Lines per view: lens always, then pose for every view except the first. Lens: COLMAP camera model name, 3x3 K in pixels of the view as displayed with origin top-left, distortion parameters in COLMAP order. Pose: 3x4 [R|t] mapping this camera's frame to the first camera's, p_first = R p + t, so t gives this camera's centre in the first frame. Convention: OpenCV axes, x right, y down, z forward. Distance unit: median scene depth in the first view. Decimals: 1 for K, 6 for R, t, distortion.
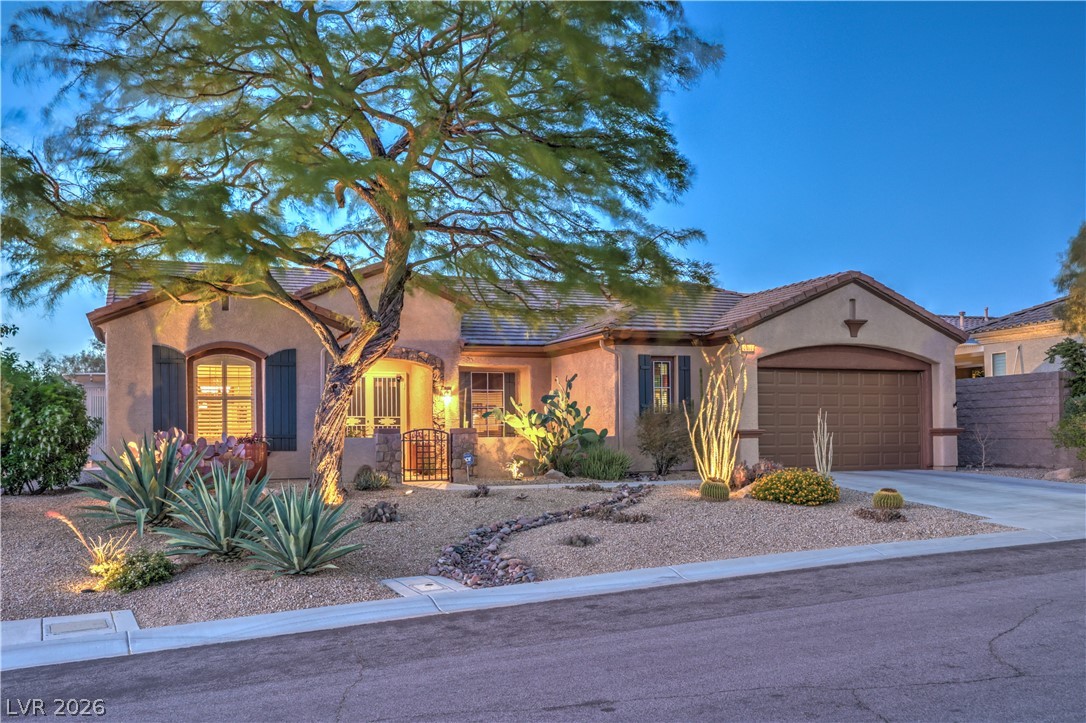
lens RADIAL K [[992.5, 0, 543.0], [0, 992.5, 361.5], [0, 0, 1]] dist [0.005060, 0.002553]
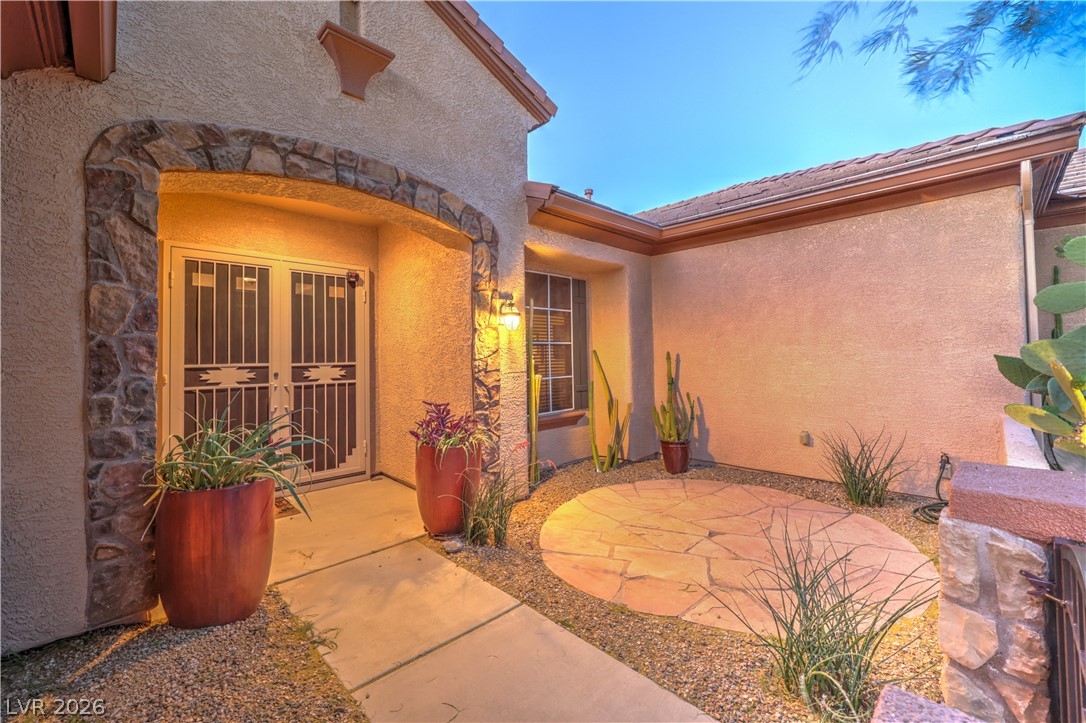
lens RADIAL K [[447.5, 0, 543.0], [0, 447.5, 336.2], [0, 0, 1]] dist [0.000229, 0.000036]
pose [[0.925413, 0.013167, 0.378730, -0.154630], [-0.024017, 0.999425, 0.023937, 0.039629], [-0.378197, -0.031248, 0.925198, 0.843133]]
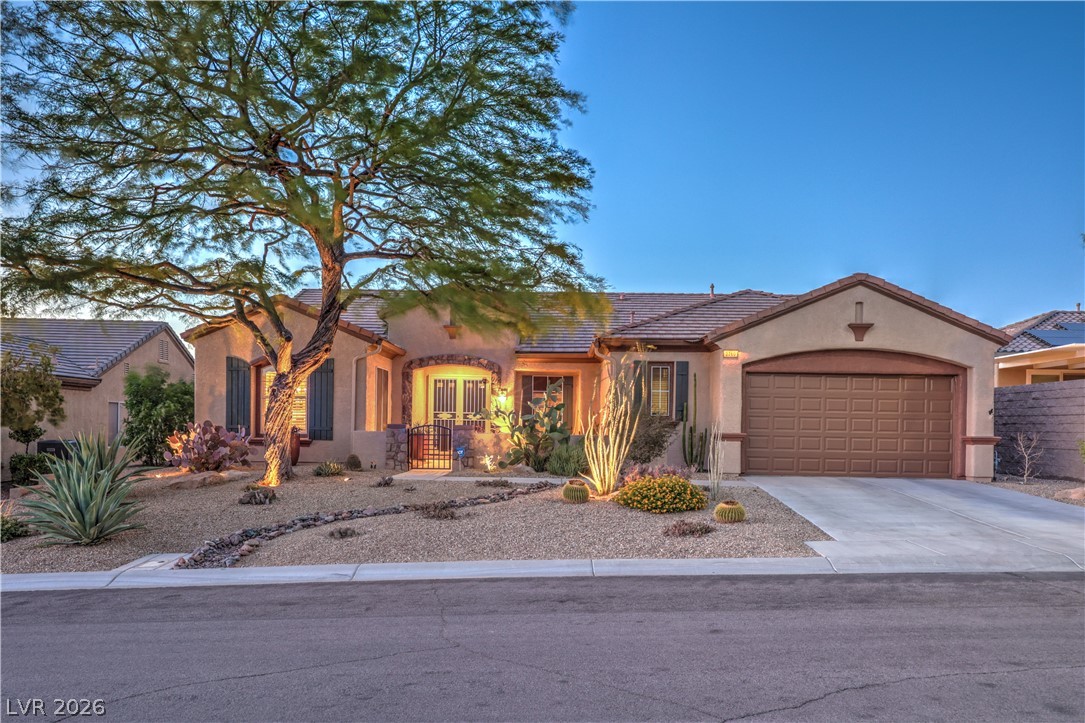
lens RADIAL K [[812.3, 0, 543.6], [0, 812.3, 399.0], [0, 0, 1]] dist [-0.003423, -0.001286]
pose [[0.921262, 0.012434, -0.388744, 0.327440], [0.005773, 0.998942, 0.045632, -0.005711], [0.388900, -0.044283, 0.920215, 0.139057]]
